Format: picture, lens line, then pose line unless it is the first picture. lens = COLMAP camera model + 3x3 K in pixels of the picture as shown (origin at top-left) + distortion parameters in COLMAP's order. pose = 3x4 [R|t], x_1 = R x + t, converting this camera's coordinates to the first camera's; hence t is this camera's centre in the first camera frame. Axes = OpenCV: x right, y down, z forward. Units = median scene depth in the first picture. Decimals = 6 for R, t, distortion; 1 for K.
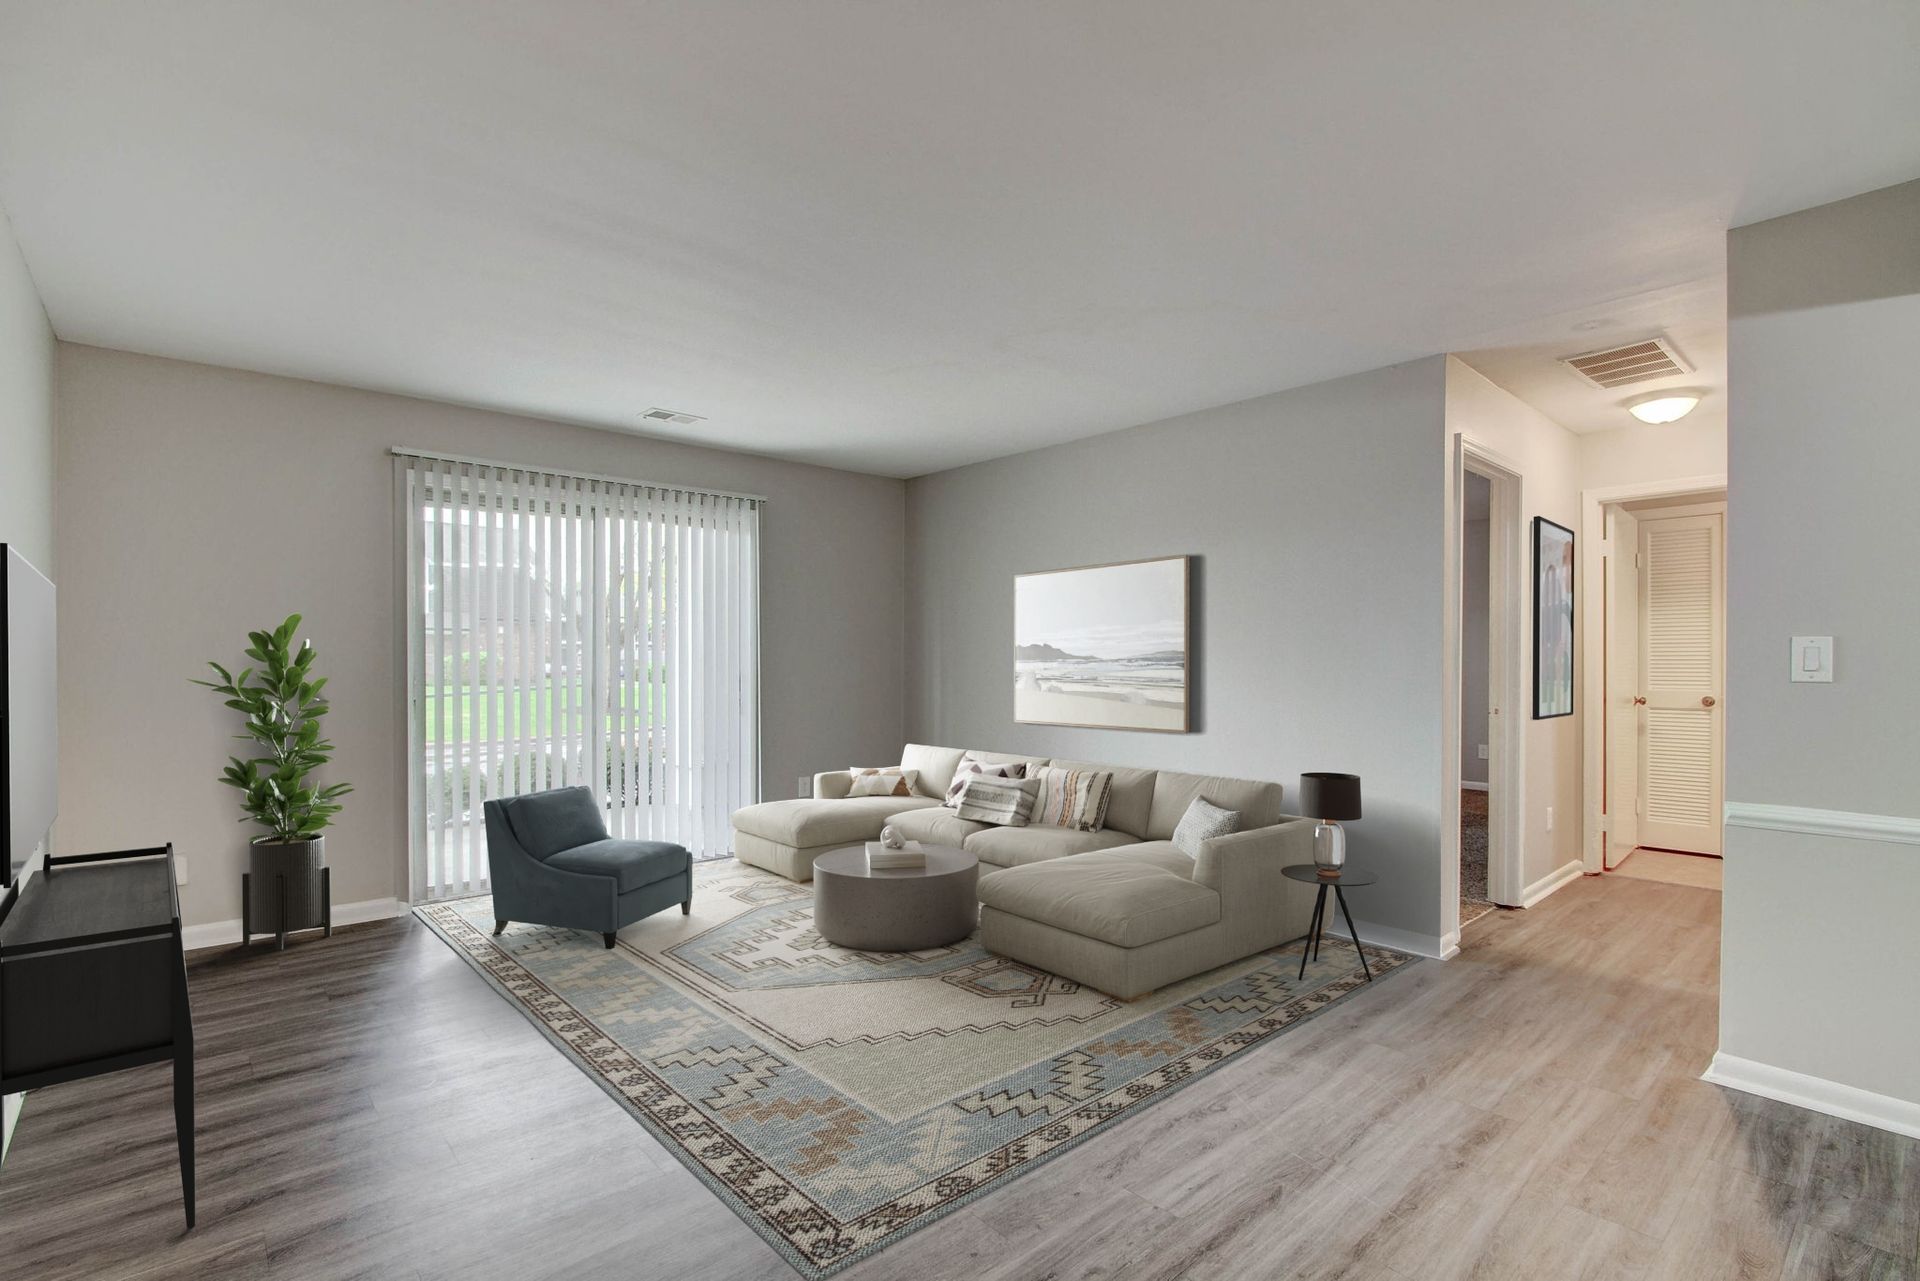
lens RADIAL K [[903.6, 0, 968.7], [0, 903.6, 655.0], [0, 0, 1]] dist [-0.016675, 0.002262]
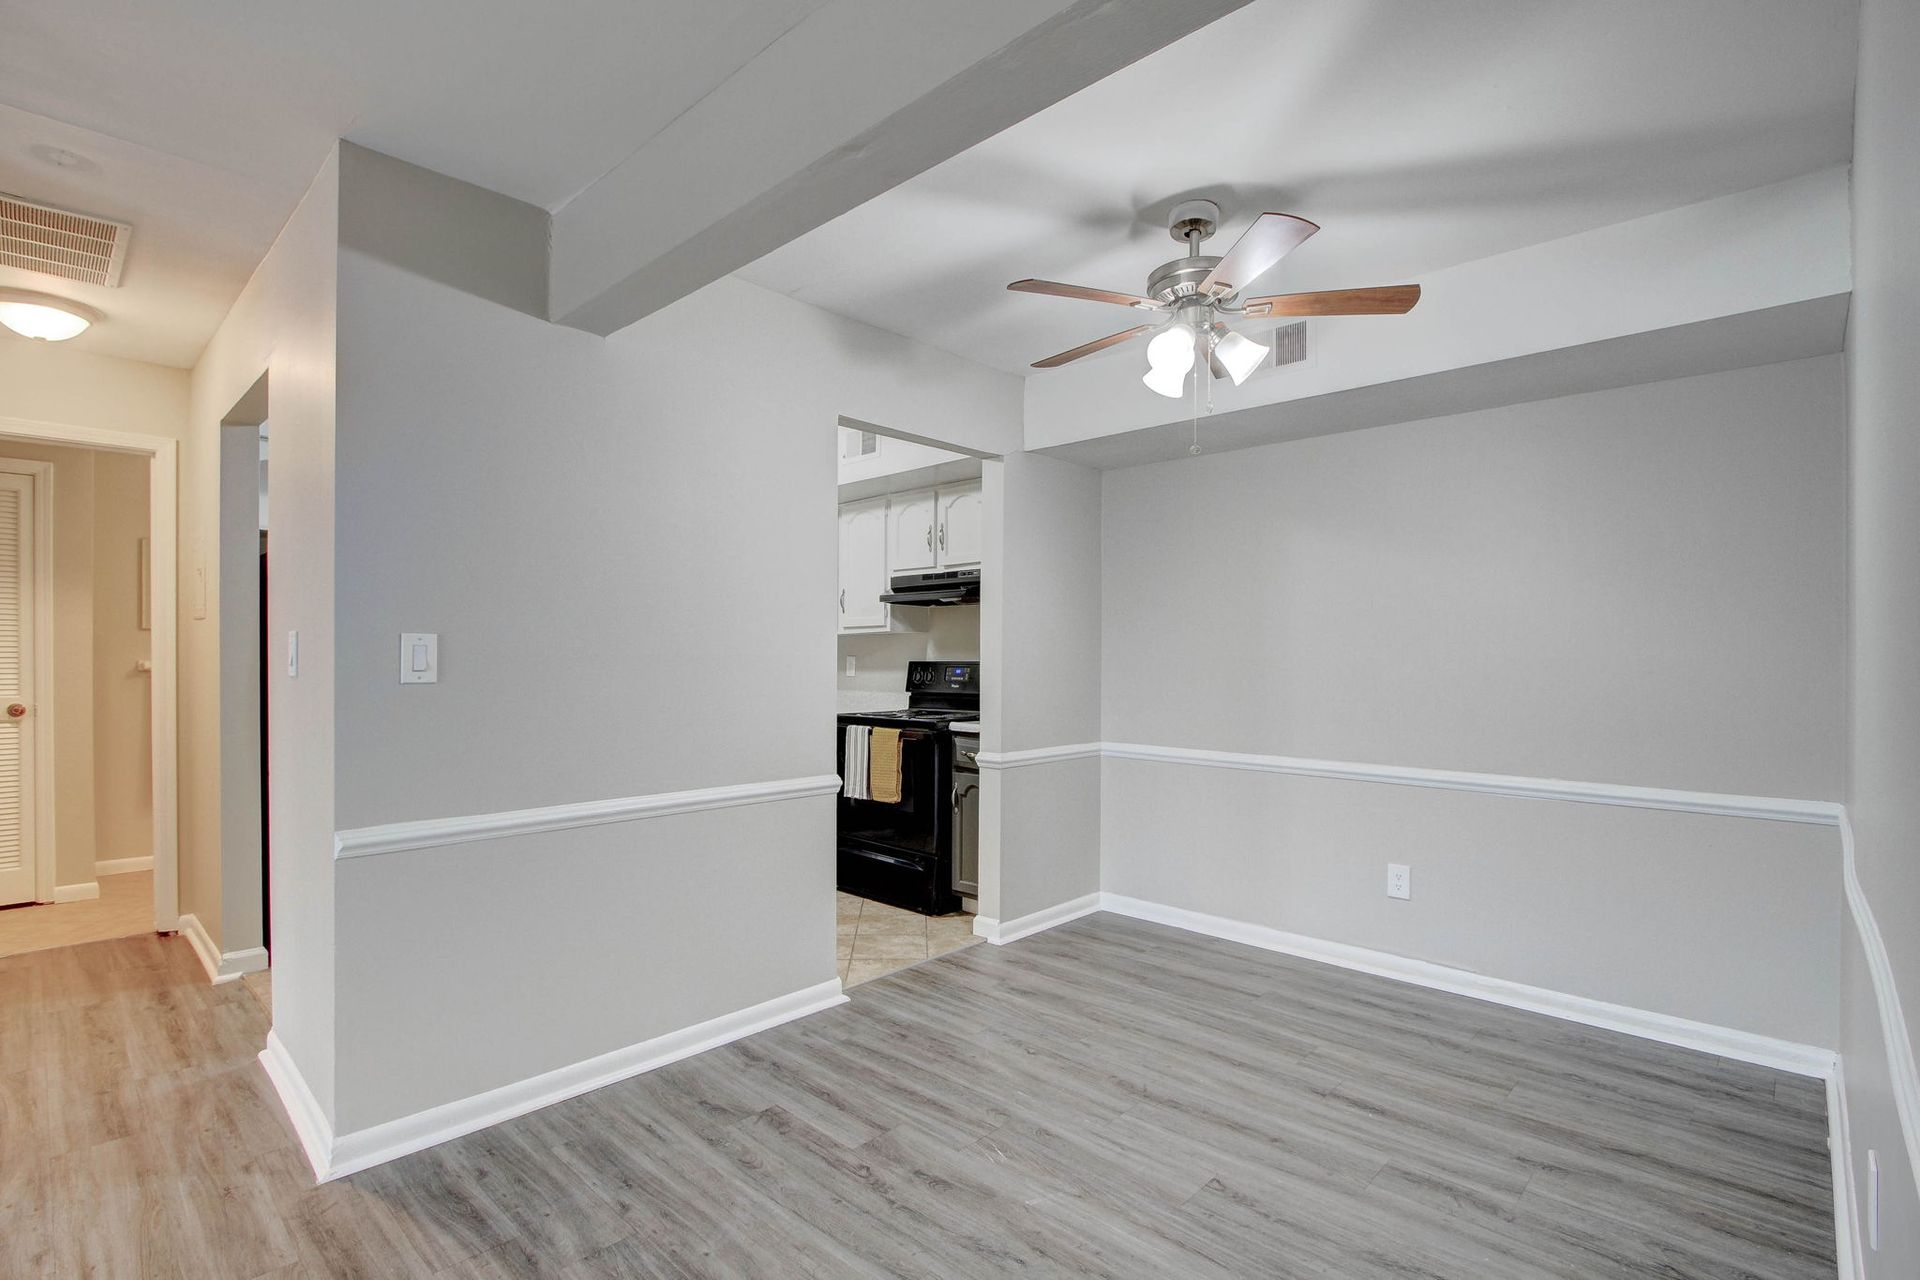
lens RADIAL K [[903.6, 0, 915.4], [0, 903.6, 654.6], [0, 0, 1]] dist [-0.016675, 0.002262]
pose [[-0.055895, 0.000210, 0.998437, -0.007700], [-0.004163, 0.999991, -0.000443, -0.000834], [-0.998428, -0.004181, -0.055893, 0.538292]]
